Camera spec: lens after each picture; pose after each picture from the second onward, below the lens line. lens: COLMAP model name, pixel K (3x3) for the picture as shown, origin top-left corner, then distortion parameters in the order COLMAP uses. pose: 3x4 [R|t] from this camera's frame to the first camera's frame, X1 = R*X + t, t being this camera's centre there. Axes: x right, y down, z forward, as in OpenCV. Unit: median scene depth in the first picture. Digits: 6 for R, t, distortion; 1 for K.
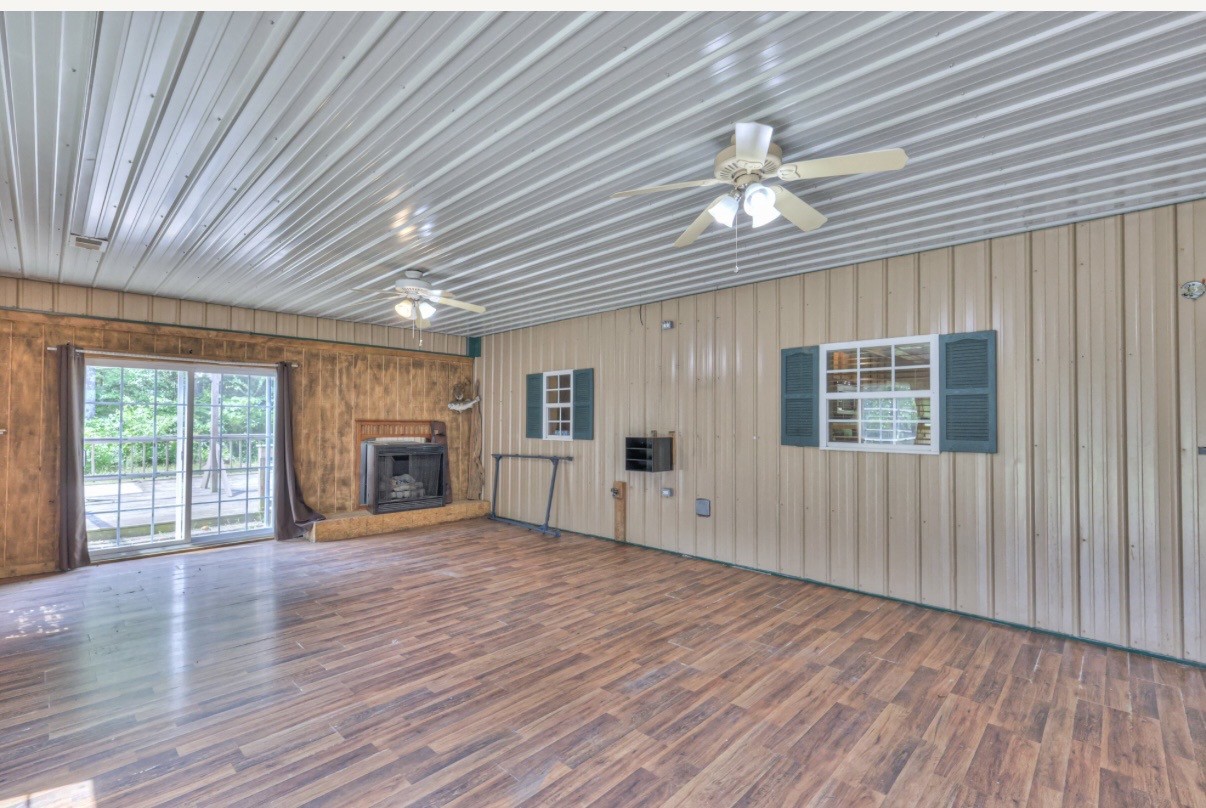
lens RADIAL K [[537.8, 0, 603.0], [0, 537.8, 404.0], [0, 0, 1]] dist [0.002896, 0.000213]
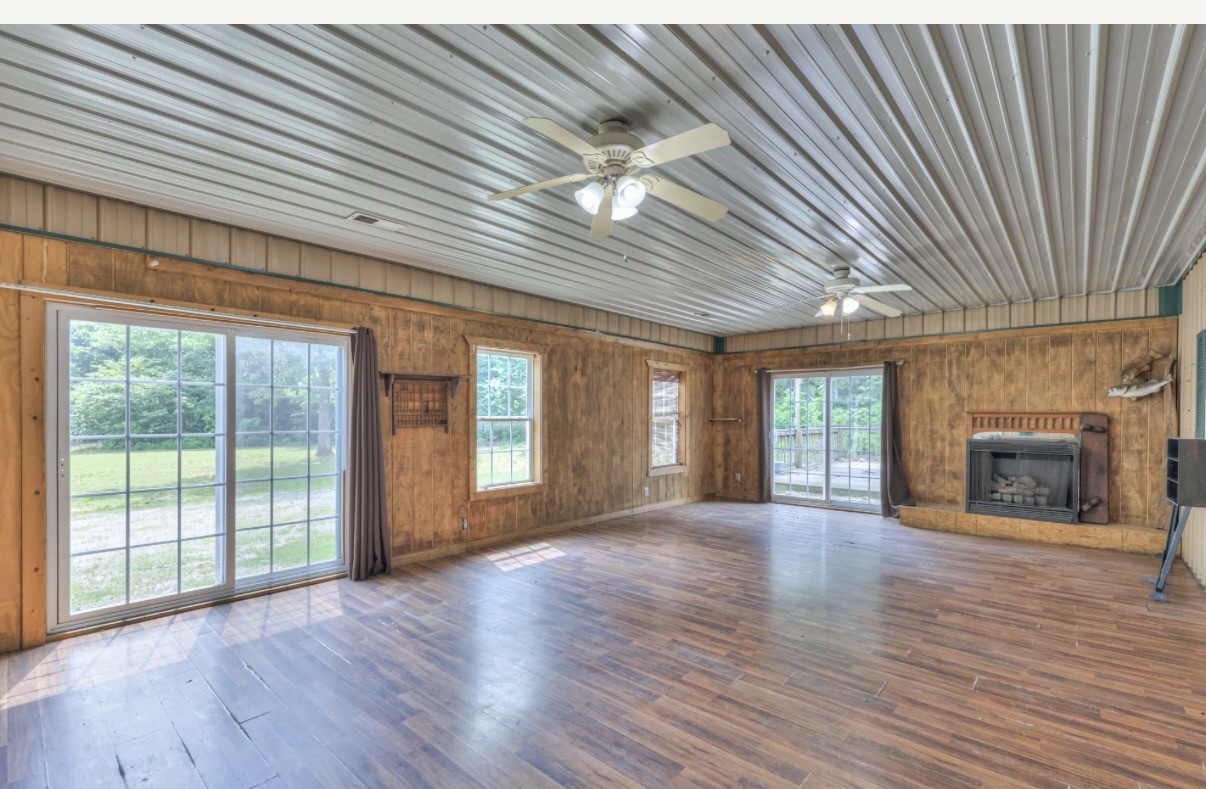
lens RADIAL K [[526.0, 0, 605.7], [0, 526.0, 410.5], [0, 0, 1]] dist [0.001310, 0.000628]
pose [[0.036093, -0.013304, -0.999260, 0.631605], [0.032345, 0.999403, -0.012137, 0.025164], [0.998825, -0.031883, 0.036501, 0.464083]]
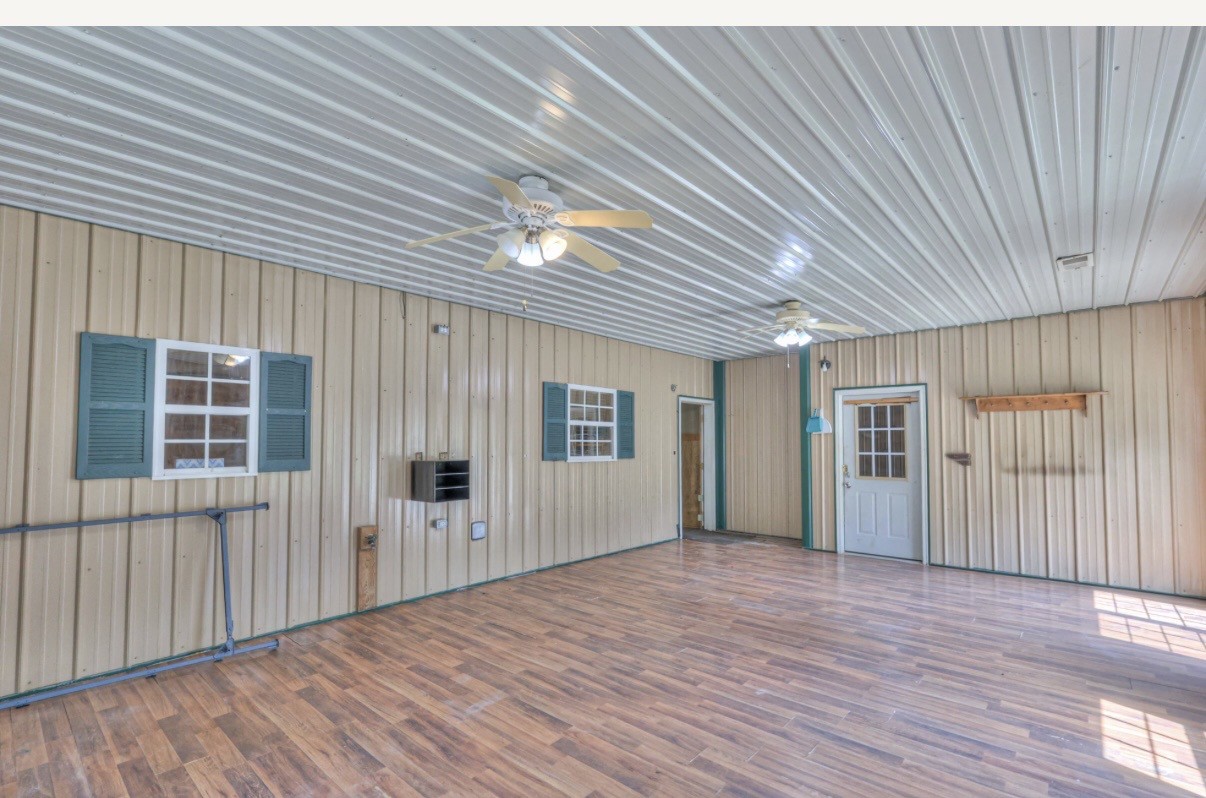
lens RADIAL K [[550.9, 0, 603.0], [0, 550.9, 399.0], [0, 0, 1]] dist [0.015229, 0.000080]
pose [[-0.043605, 0.075366, 0.996202, -0.892996], [-0.035746, 0.996394, -0.076945, 0.027647], [-0.998409, -0.038965, -0.040753, 0.890729]]
